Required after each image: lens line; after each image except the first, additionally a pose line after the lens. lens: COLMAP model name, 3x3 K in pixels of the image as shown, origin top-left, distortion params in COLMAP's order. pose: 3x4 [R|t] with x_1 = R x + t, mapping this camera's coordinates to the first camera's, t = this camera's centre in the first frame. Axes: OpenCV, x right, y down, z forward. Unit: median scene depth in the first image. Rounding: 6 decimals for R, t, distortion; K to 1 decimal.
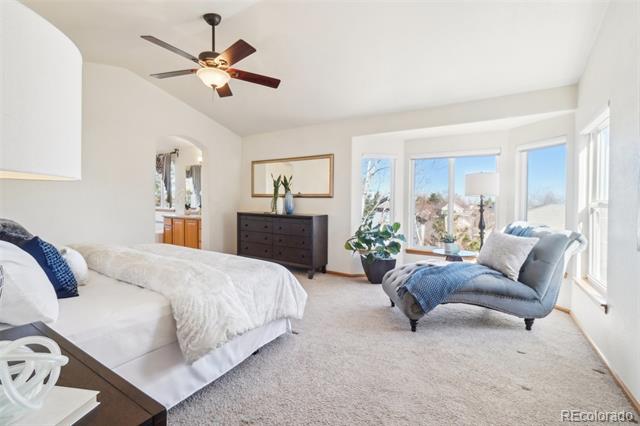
lens RADIAL K [[272.1, 0, 320.6], [0, 272.1, 202.8], [0, 0, 1]] dist [-0.000130, 0.000348]
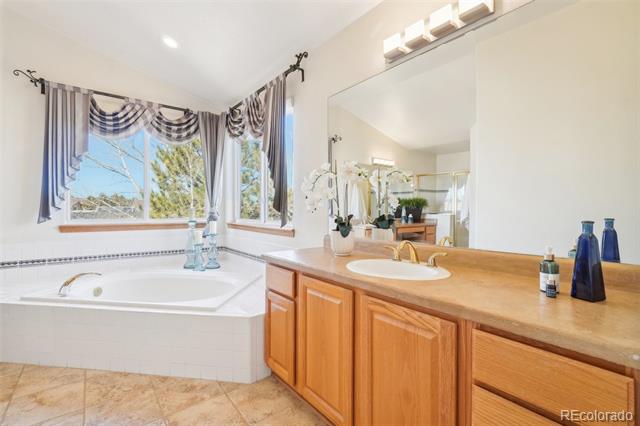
lens RADIAL K [[296.1, 0, 320.0], [0, 296.1, 213.0], [0, 0, 1]] dist [-0.001487, 0.000204]
pose [[0.940352, 0.002162, -0.340195, -0.374392], [-0.004860, 0.999963, -0.007078, 0.004104], [0.340167, 0.008309, 0.940328, 0.649849]]
